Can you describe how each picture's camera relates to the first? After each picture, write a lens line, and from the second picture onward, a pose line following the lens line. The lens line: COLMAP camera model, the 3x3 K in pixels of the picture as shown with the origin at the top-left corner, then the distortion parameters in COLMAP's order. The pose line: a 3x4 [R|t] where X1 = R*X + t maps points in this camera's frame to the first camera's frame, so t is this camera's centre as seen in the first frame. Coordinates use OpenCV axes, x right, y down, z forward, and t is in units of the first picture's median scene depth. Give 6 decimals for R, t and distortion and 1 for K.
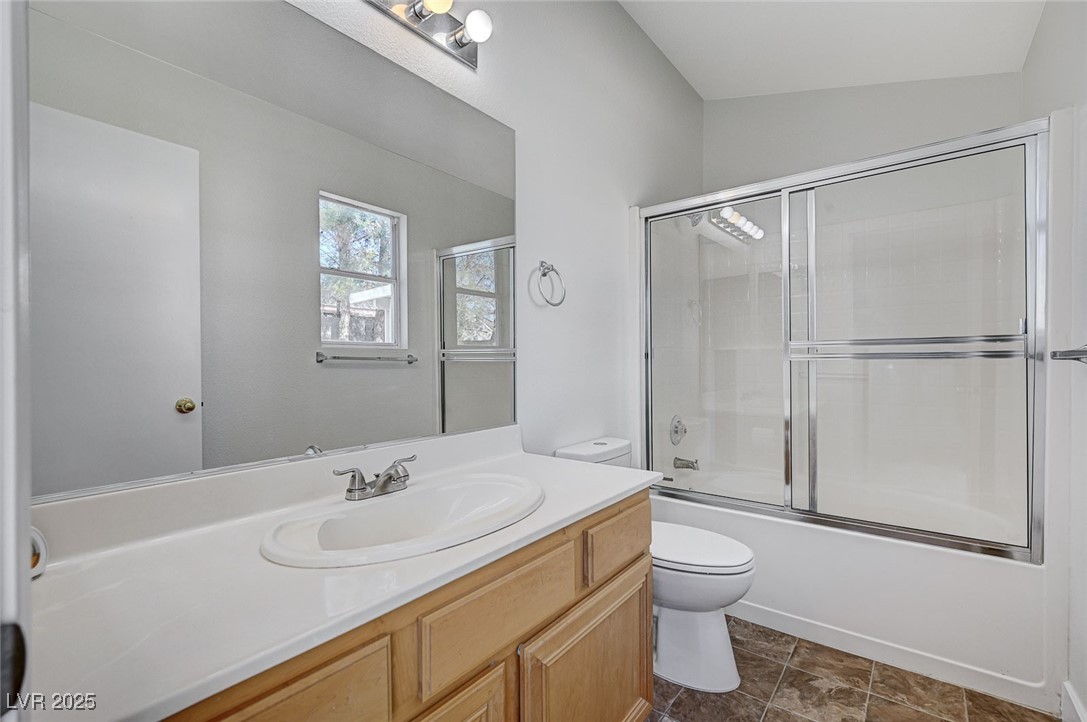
lens RADIAL K [[474.9, 0, 541.8], [0, 474.9, 366.1], [0, 0, 1]] dist [0.010157, 0.000205]
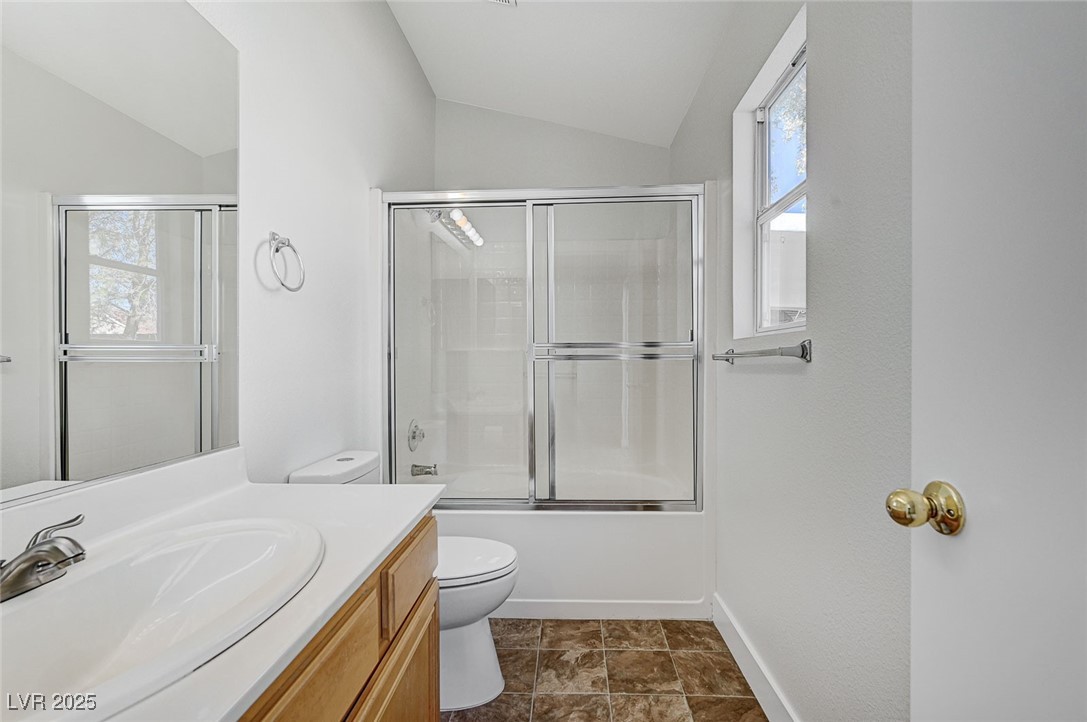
lens RADIAL K [[487.3, 0, 543.5], [0, 487.3, 361.0], [0, 0, 1]] dist [0.003100, 0.000345]
pose [[0.820111, 0.001113, 0.572203, -0.092465], [0.006984, 0.999904, -0.011955, 0.001616], [-0.572161, 0.013801, 0.820025, 0.097650]]
